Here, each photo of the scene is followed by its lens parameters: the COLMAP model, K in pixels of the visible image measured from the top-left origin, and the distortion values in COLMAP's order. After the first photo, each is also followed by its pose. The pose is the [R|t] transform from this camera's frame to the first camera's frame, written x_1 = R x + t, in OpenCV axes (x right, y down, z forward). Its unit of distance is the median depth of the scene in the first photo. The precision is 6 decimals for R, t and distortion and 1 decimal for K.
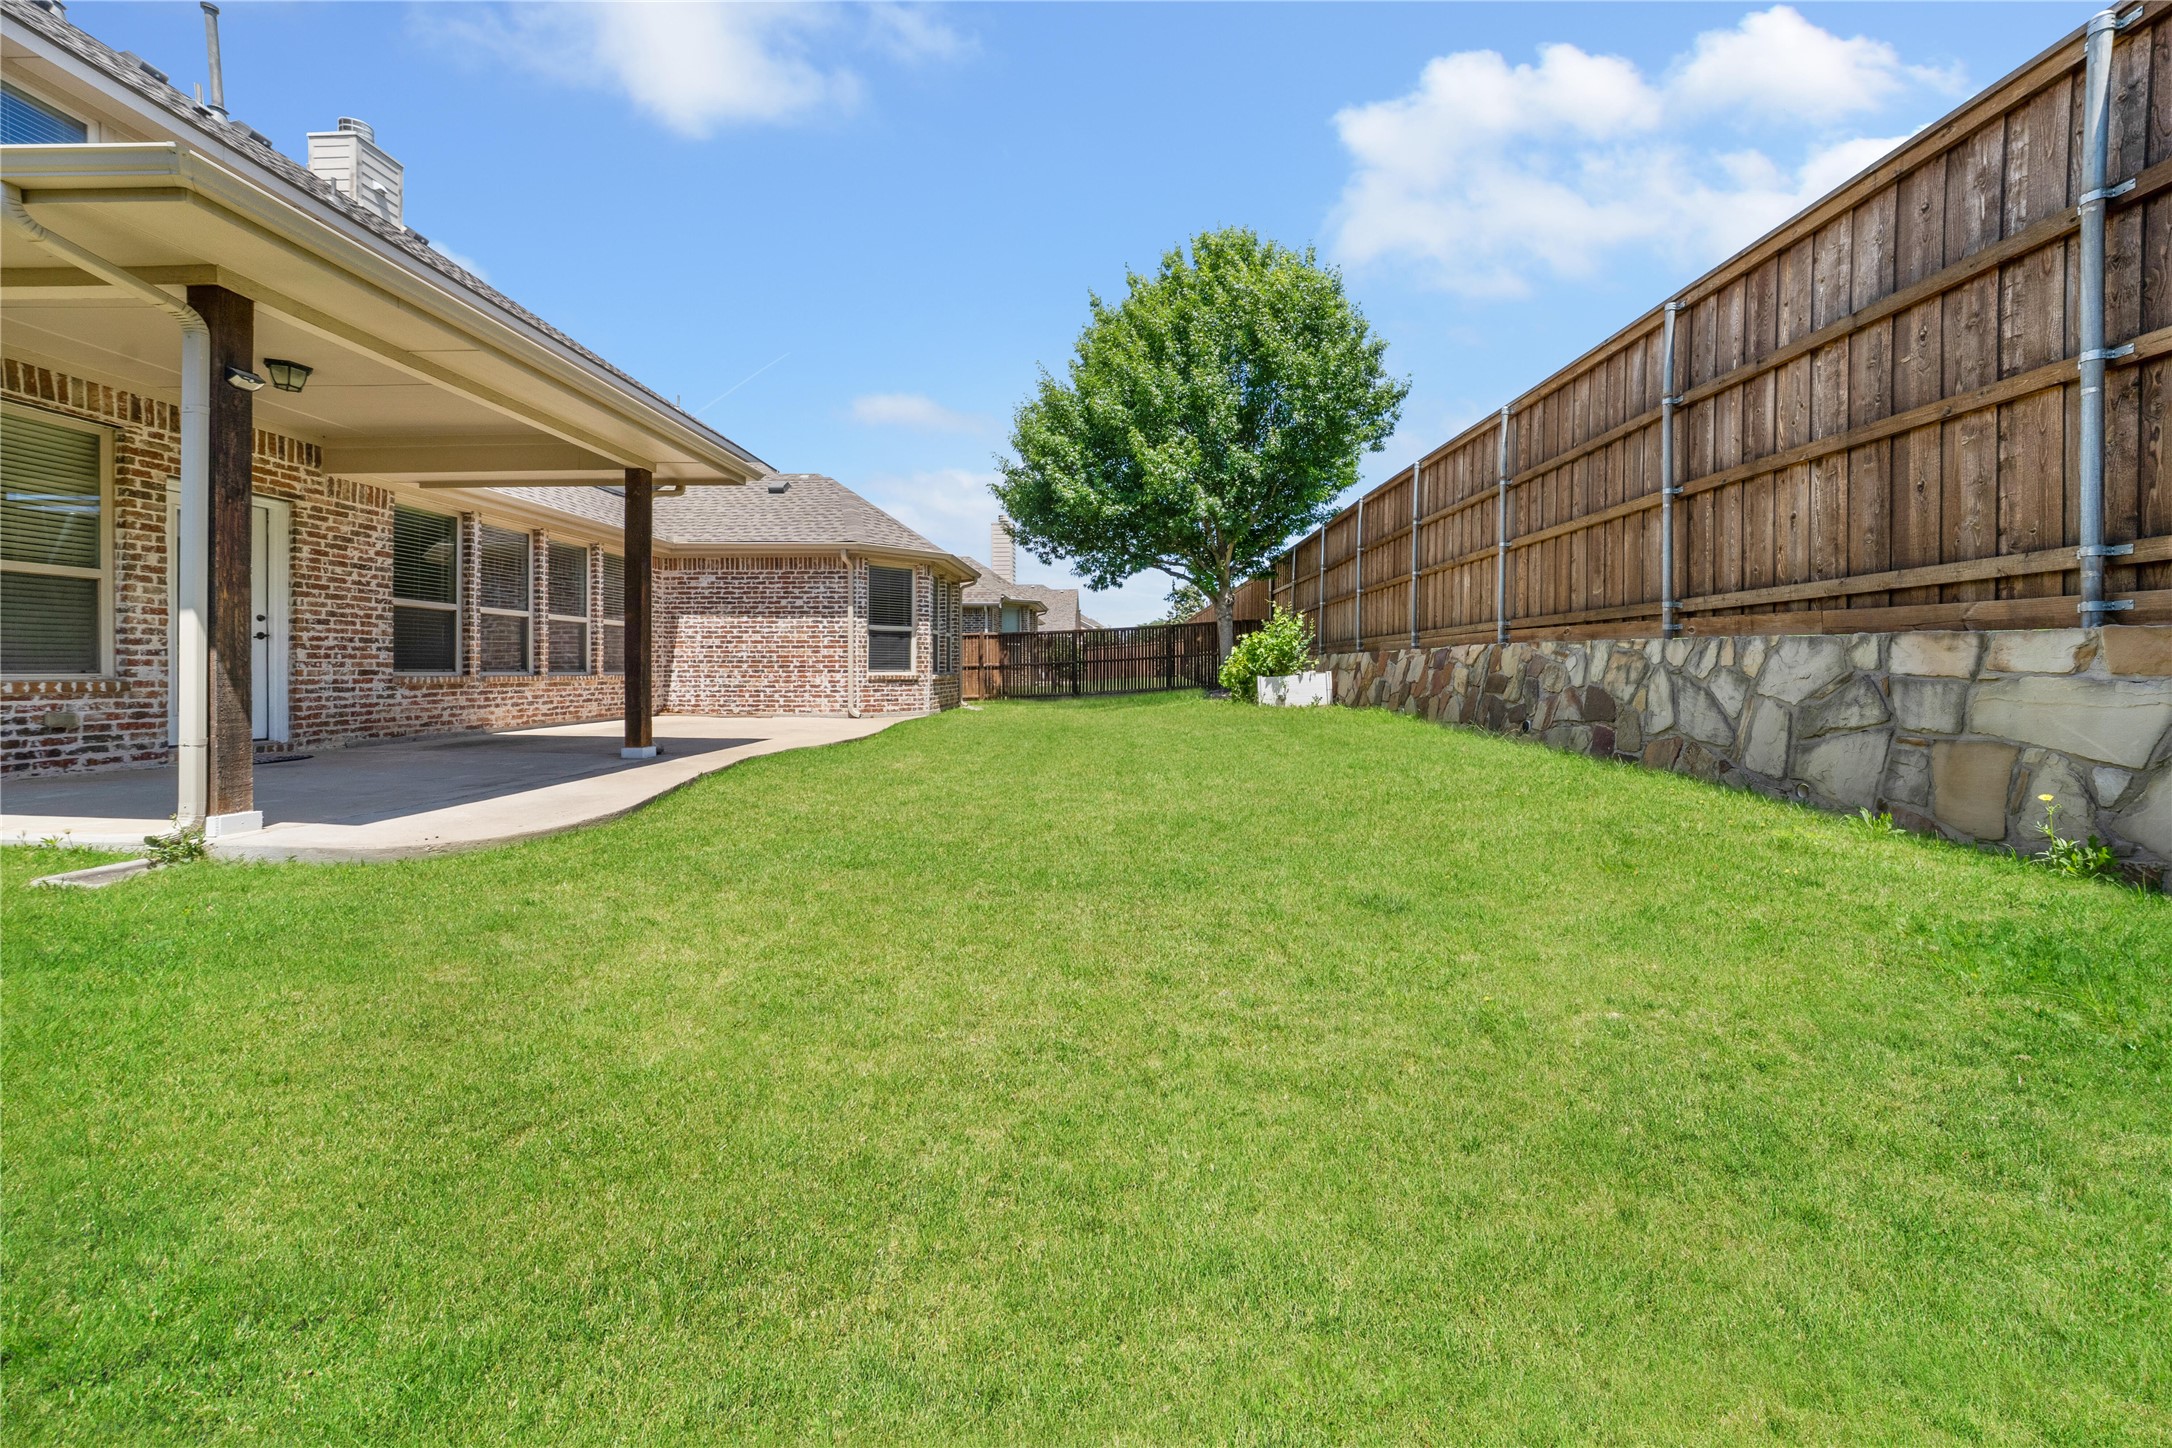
lens RADIAL K [[762.9, 0, 1098.5], [0, 762.9, 673.1], [0, 0, 1]] dist [-0.028705, 0.005654]
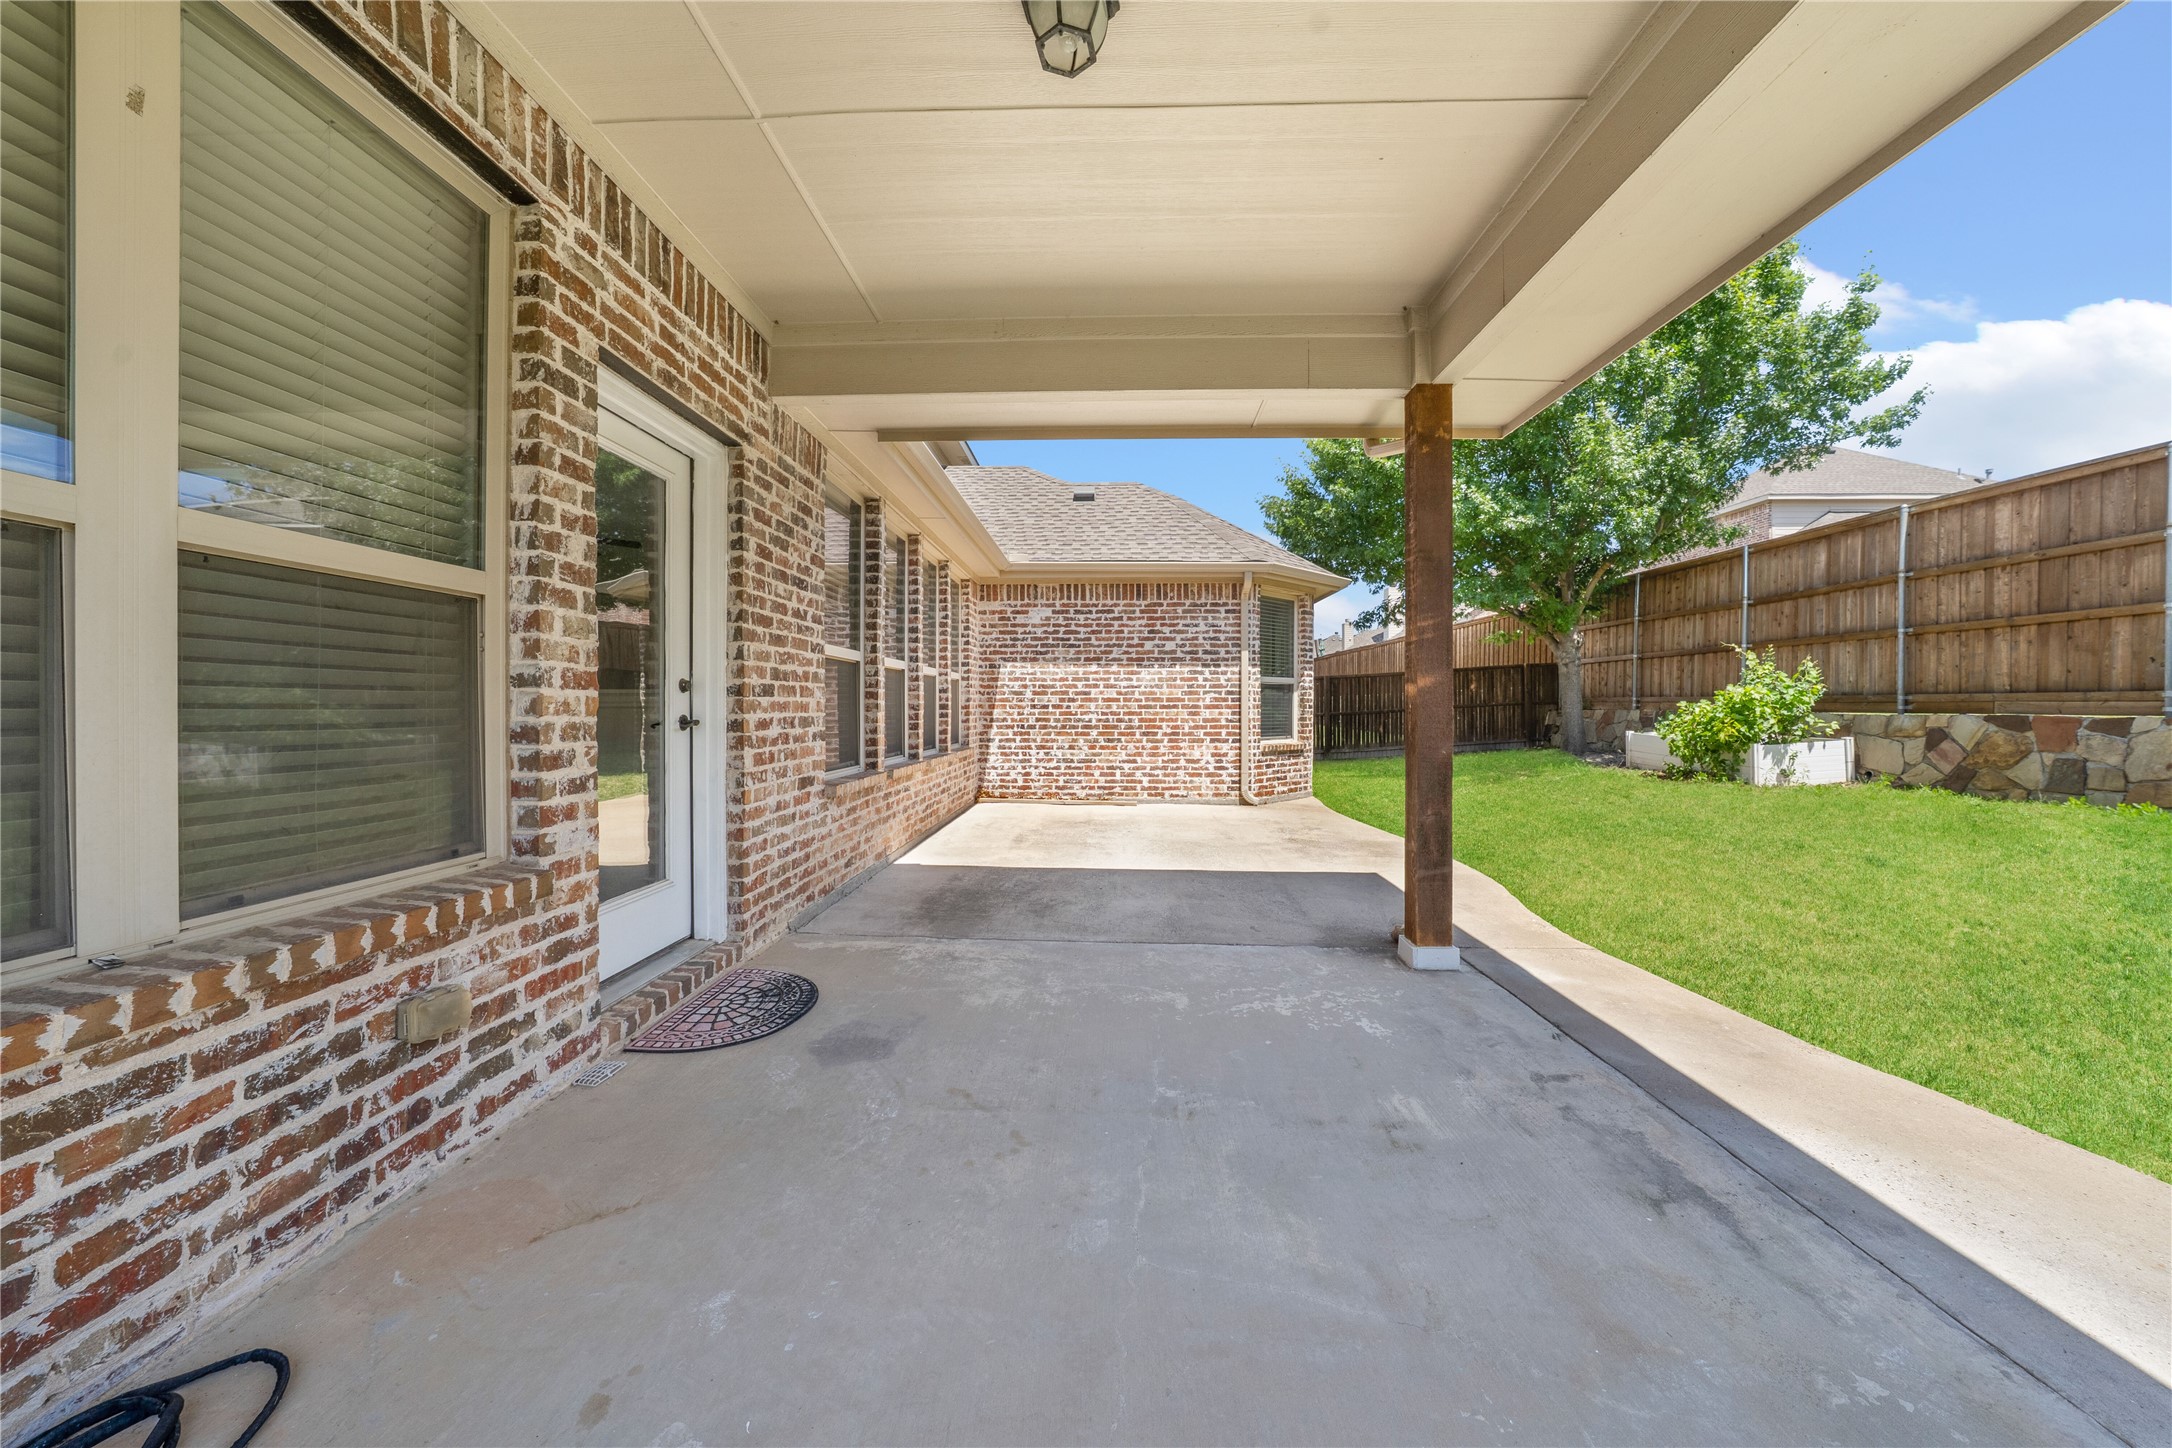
lens RADIAL K [[762.9, 0, 1099.7], [0, 762.9, 707.8], [0, 0, 1]] dist [-0.028705, 0.005654]
pose [[0.999987, -0.000300, -0.005096, -0.744352], [0.000282, 0.999994, -0.003540, -0.050509], [0.005097, 0.003538, 0.999981, 0.445722]]
